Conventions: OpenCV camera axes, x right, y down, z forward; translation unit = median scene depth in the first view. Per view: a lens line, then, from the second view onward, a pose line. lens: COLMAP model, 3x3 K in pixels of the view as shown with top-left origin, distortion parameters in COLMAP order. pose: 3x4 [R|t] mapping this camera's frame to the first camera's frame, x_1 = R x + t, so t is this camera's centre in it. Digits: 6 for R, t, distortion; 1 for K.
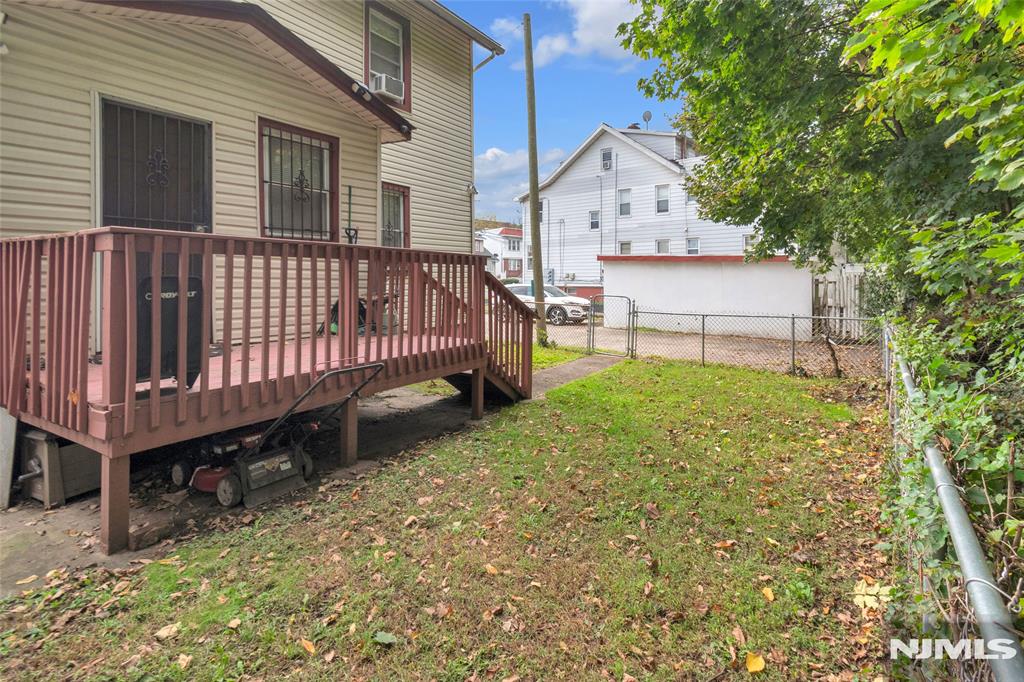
lens RADIAL K [[510.1, 0, 512.0], [0, 510.1, 341.0], [0, 0, 1]] dist [0.000807, 0.000102]
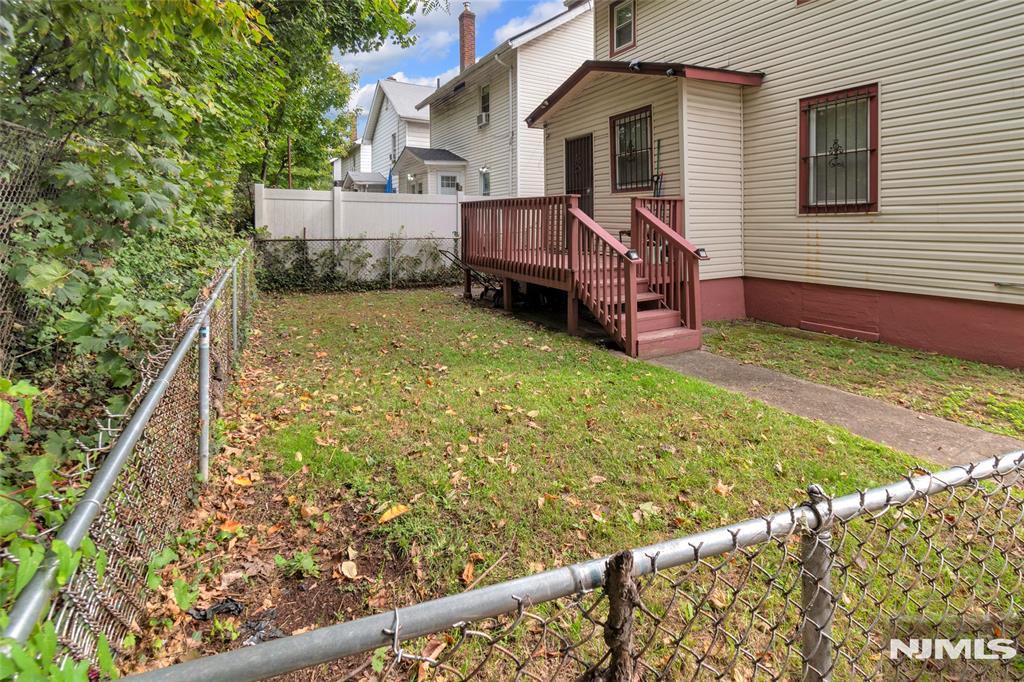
lens RADIAL K [[510.1, 0, 512.0], [0, 510.1, 341.0], [0, 0, 1]] dist [0.000807, 0.000102]
pose [[-0.457802, 0.197389, -0.866865, 1.246949], [-0.110489, 0.954851, 0.275774, -0.172408], [0.882162, 0.222029, -0.415324, 1.615770]]
